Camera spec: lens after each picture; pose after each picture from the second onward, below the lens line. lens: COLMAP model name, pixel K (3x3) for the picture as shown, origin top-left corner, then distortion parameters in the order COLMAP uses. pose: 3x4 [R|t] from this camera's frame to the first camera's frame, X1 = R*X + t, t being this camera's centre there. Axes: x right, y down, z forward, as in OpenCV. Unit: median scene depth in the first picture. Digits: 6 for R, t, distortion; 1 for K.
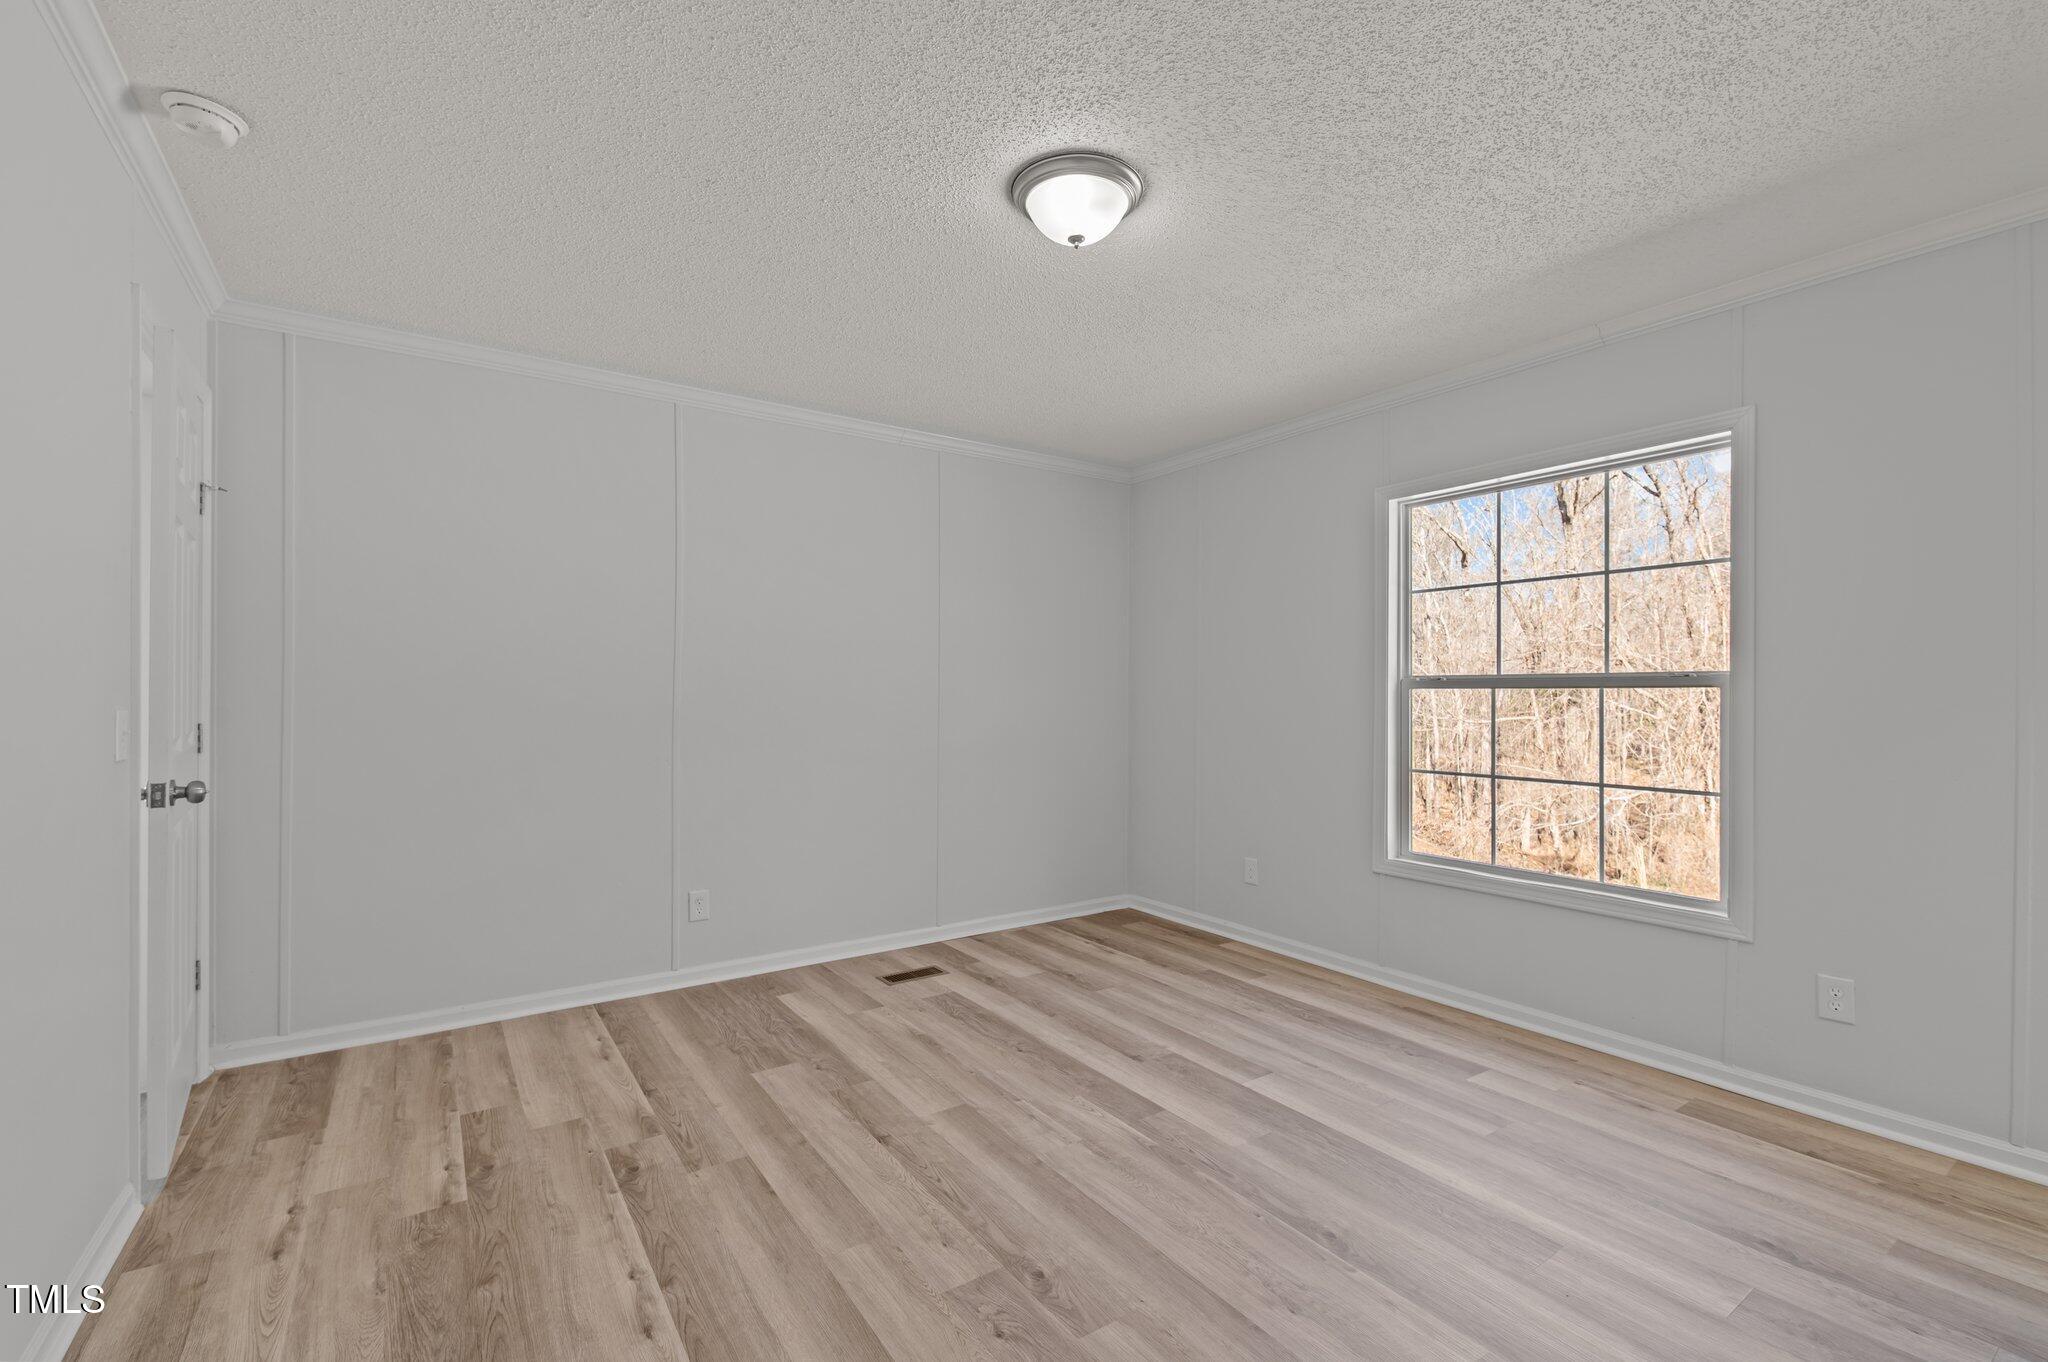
lens RADIAL K [[900.4, 0, 1018.6], [0, 900.4, 686.5], [0, 0, 1]] dist [0.001377, -0.005897]
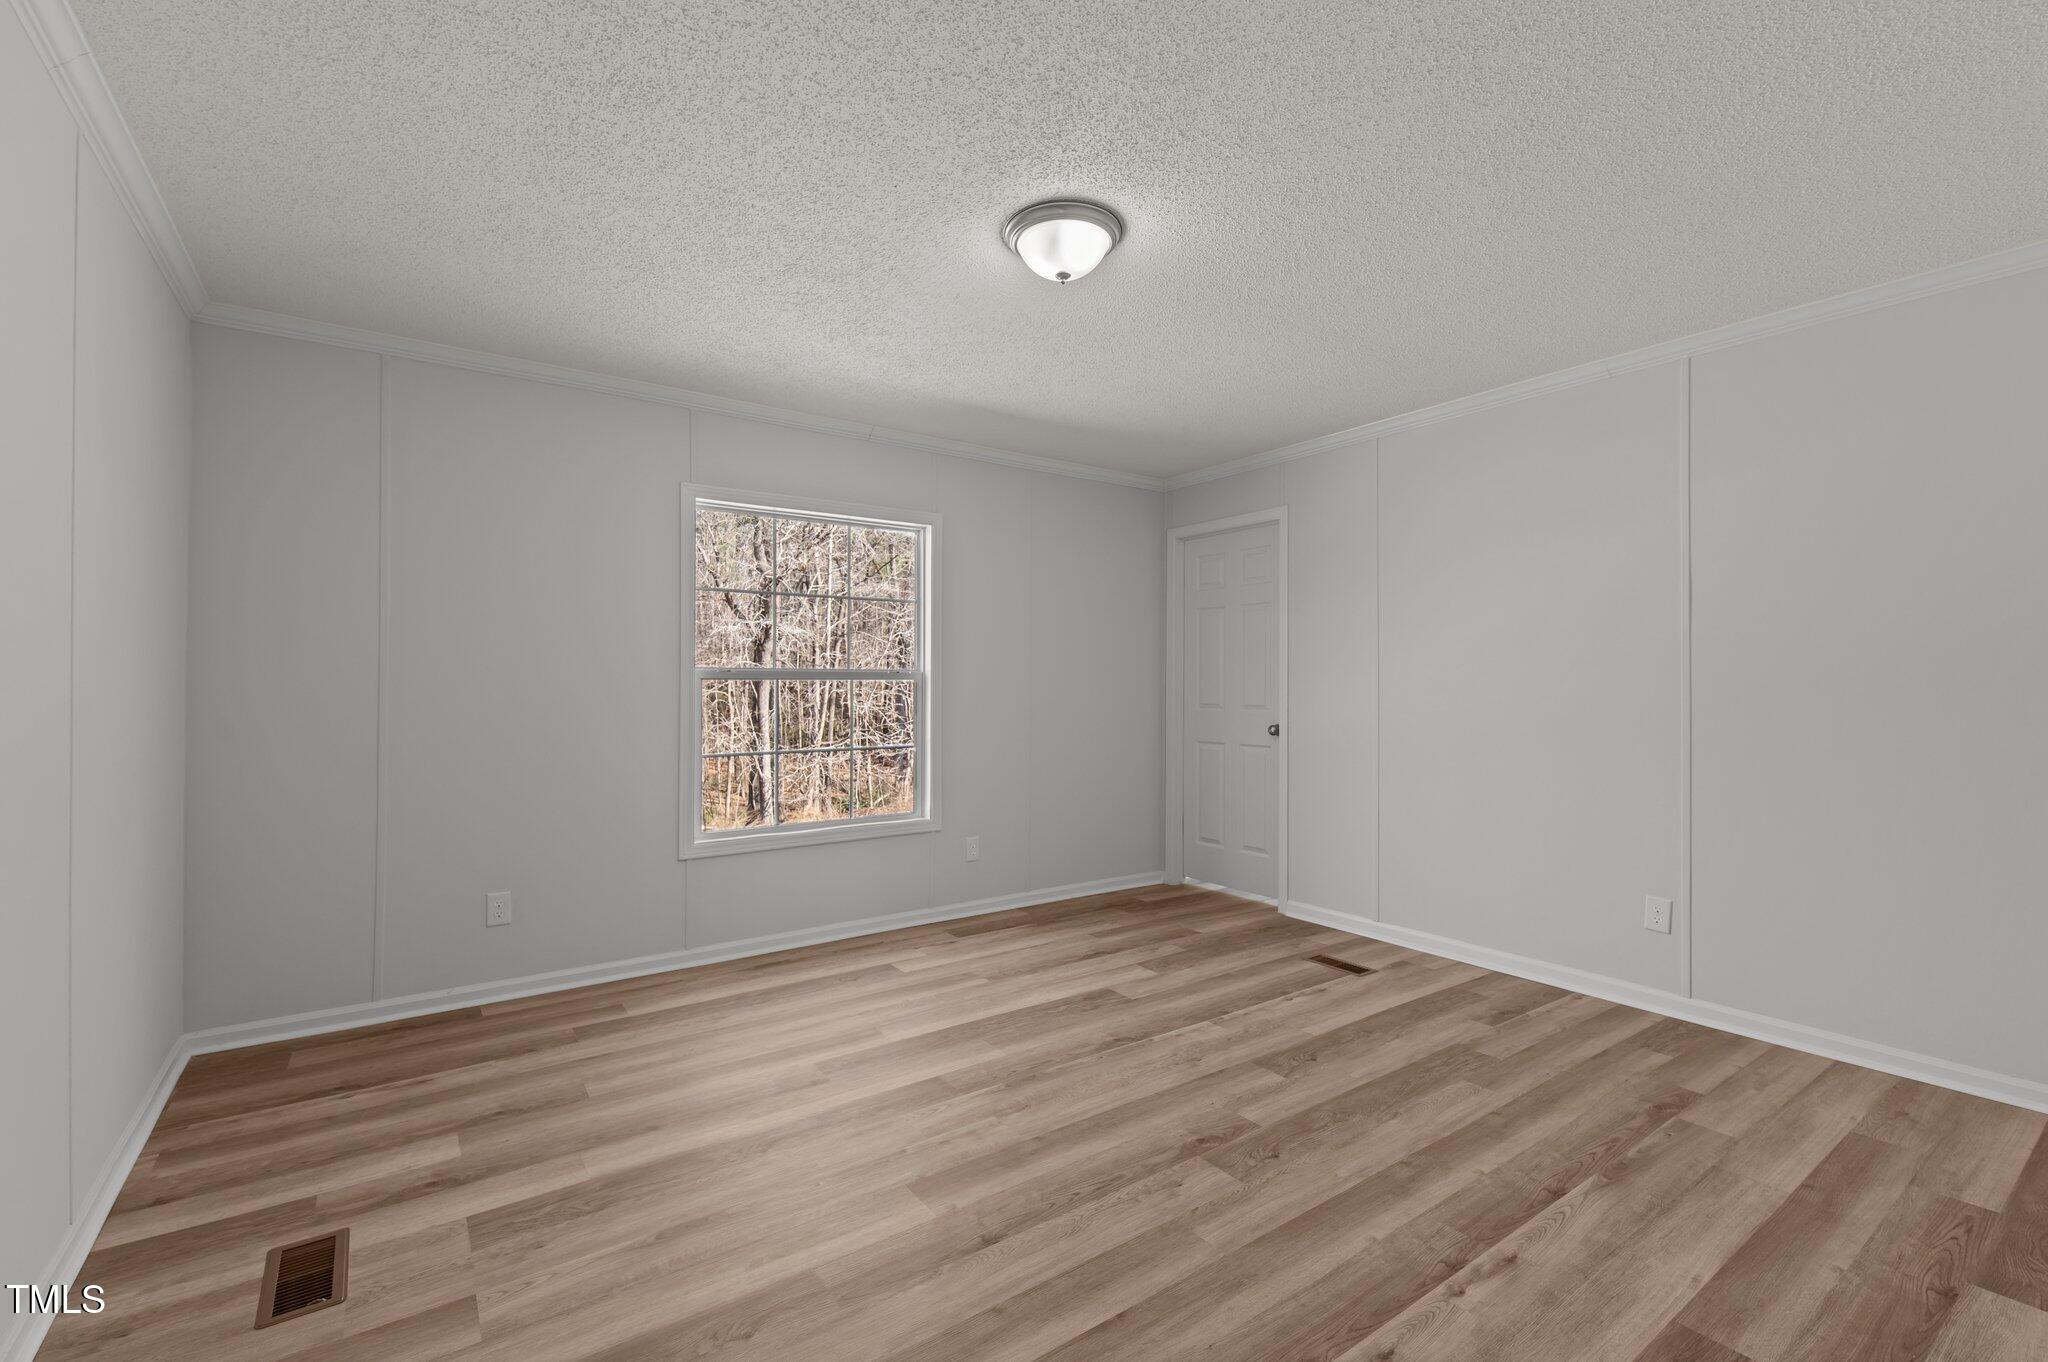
lens RADIAL K [[900.4, 0, 1020.6], [0, 900.4, 677.4], [0, 0, 1]] dist [0.001377, -0.005897]
pose [[-0.035288, 0.000965, 0.999377, -0.700298], [-0.003534, 0.999993, -0.001090, 0.003729], [-0.999371, -0.003571, -0.035284, 0.740256]]
